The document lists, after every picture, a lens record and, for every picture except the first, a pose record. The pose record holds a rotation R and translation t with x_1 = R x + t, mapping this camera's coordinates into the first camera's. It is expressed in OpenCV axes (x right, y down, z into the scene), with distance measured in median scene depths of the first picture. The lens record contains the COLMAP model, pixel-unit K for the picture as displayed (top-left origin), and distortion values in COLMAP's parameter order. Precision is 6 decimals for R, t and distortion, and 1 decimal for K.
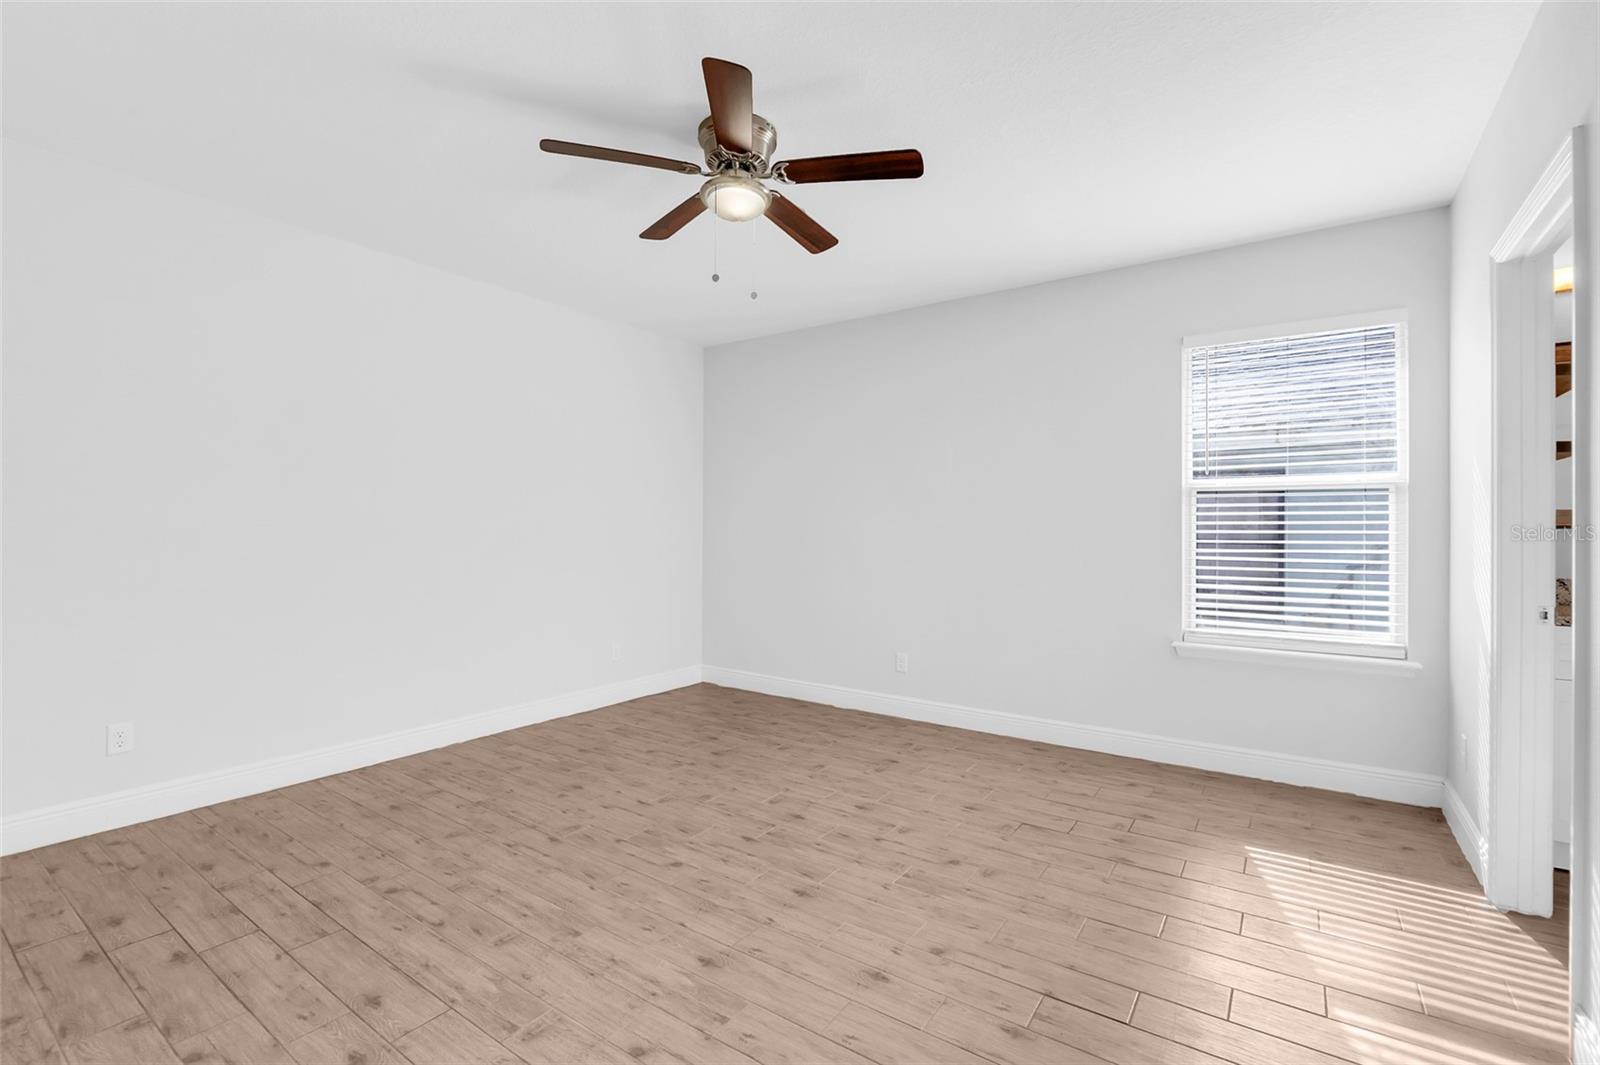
lens RADIAL K [[721.4, 0, 822.8], [0, 721.4, 531.1], [0, 0, 1]] dist [-0.002526, -0.000240]
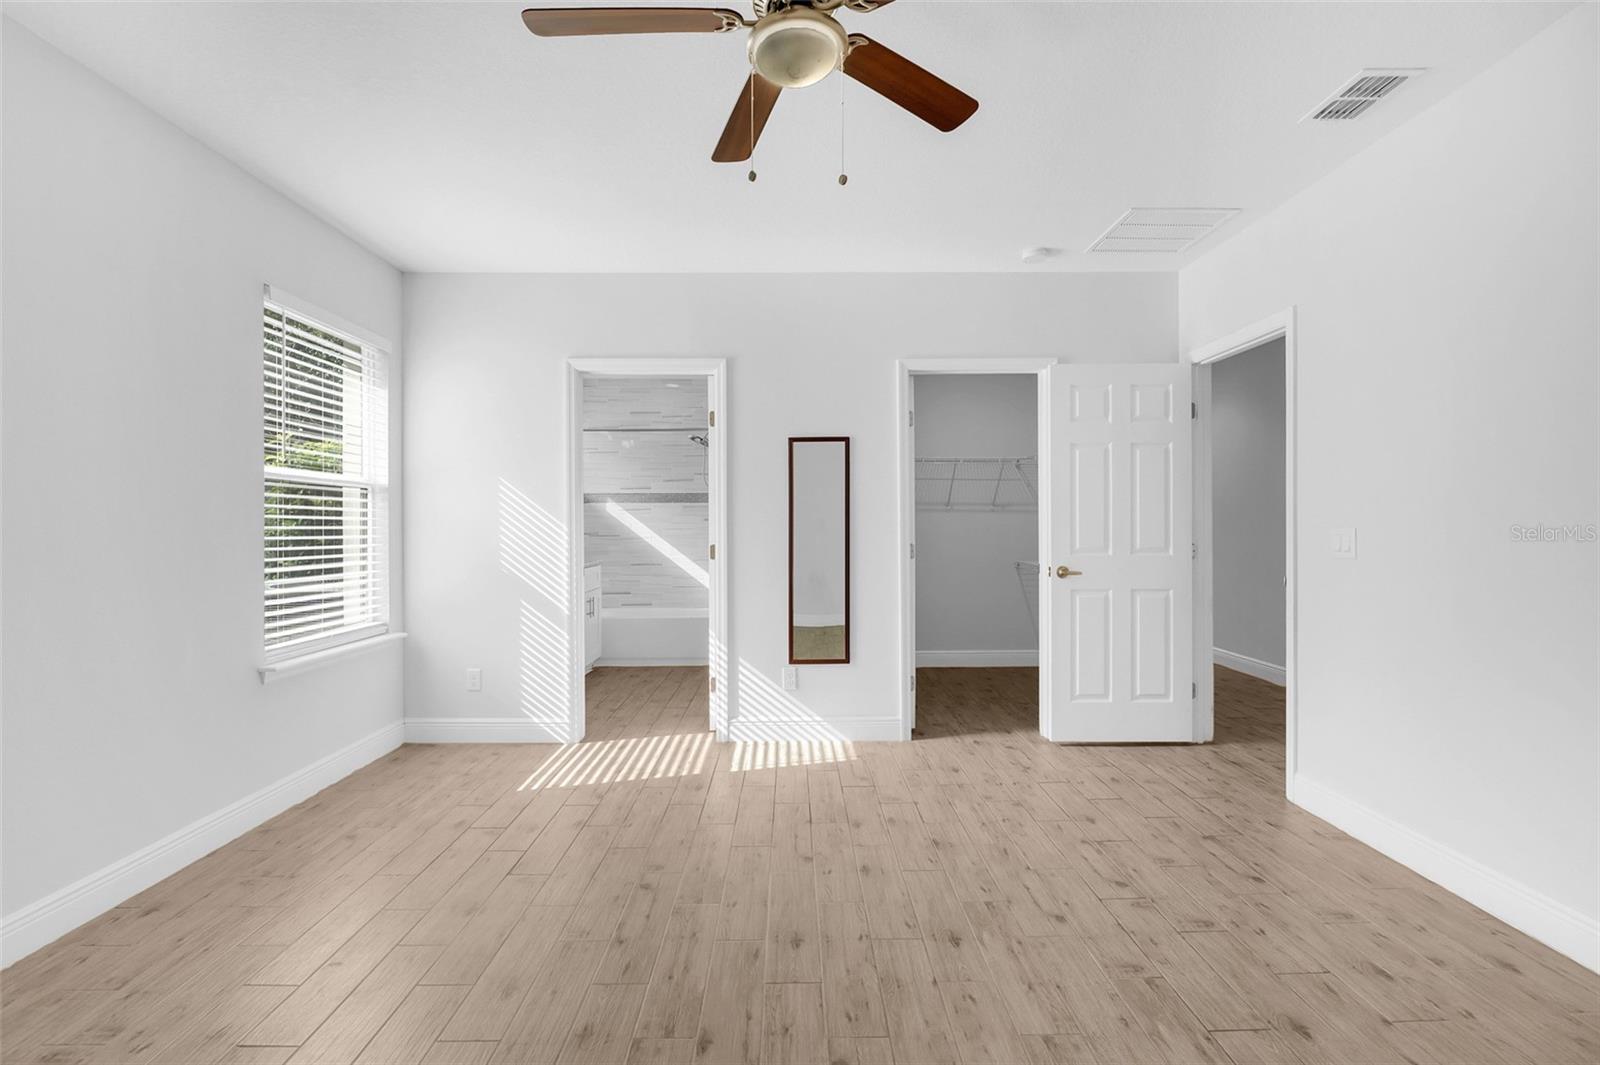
lens RADIAL K [[703.1, 0, 799.5], [0, 703.1, 521.1], [0, 0, 1]] dist [-0.013773, 0.000564]
pose [[-0.562339, 0.003787, 0.826898, -0.681654], [0.004216, 0.999990, -0.001713, -0.001175], [-0.826896, 0.002523, -0.562350, 1.374221]]
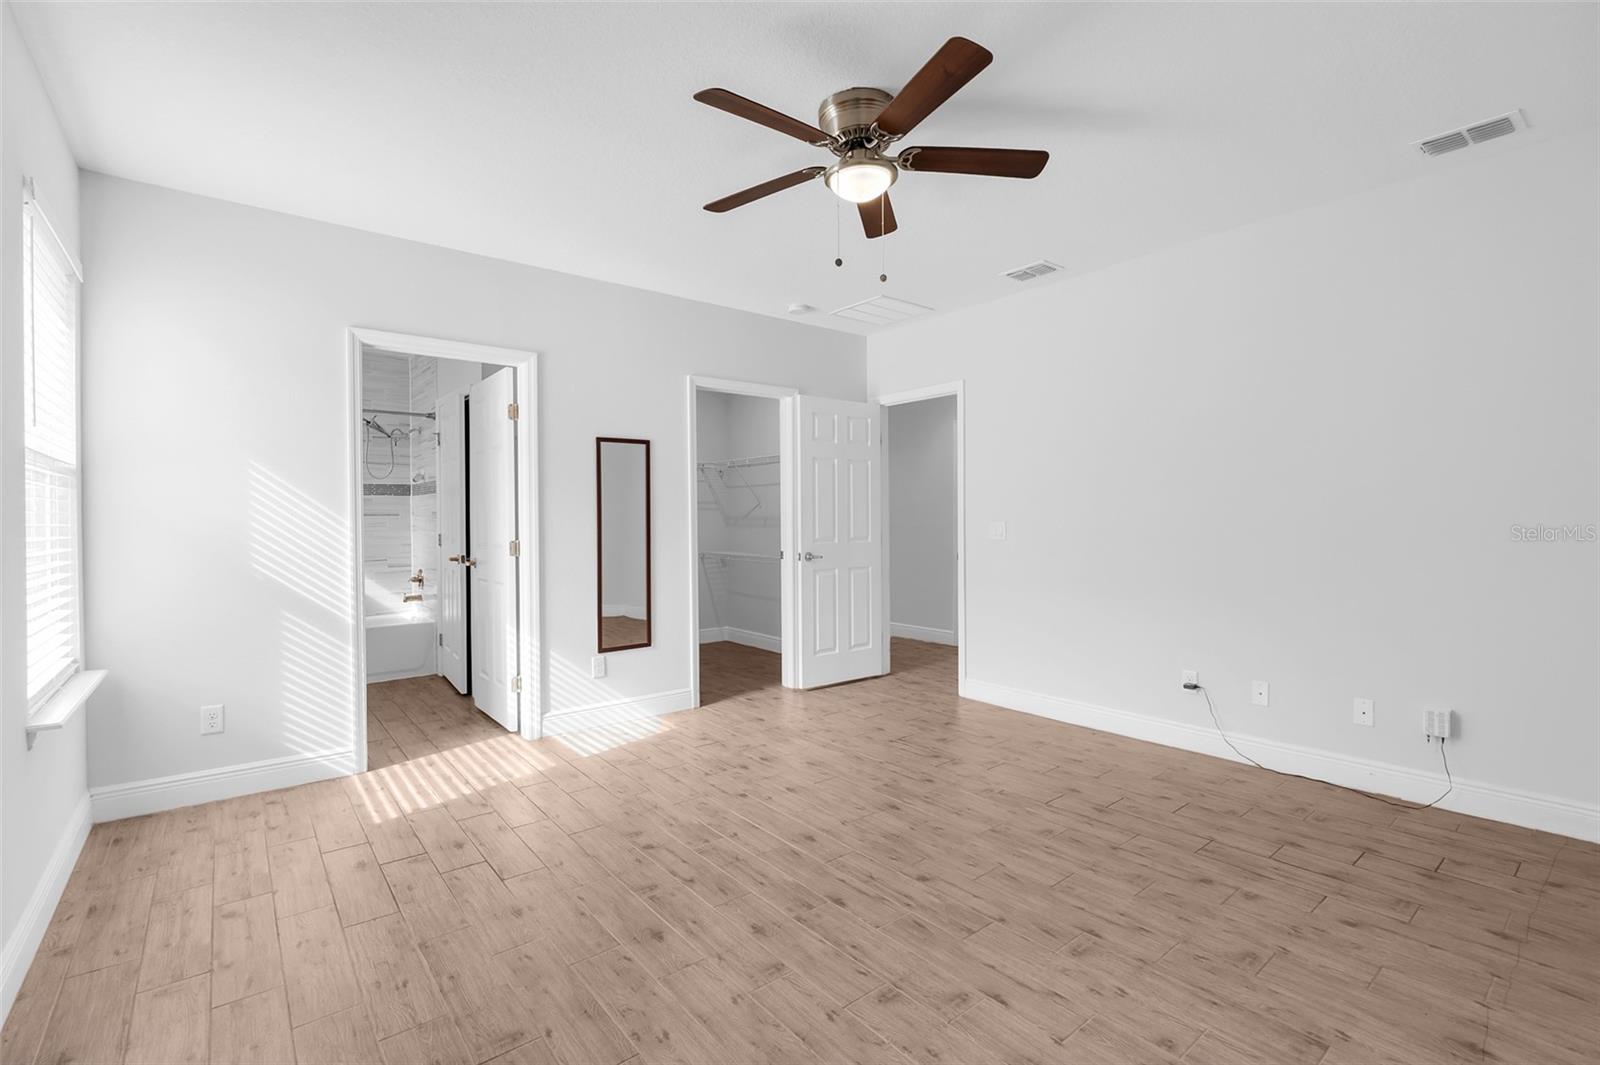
lens RADIAL K [[703.1, 0, 799.5], [0, 703.1, 521.1], [0, 0, 1]] dist [-0.013773, 0.000564]
pose [[-0.951762, -0.000353, 0.306836, -0.331266], [0.001978, 0.999971, 0.007287, -0.005572], [-0.306829, 0.007543, -0.951735, 1.922407]]
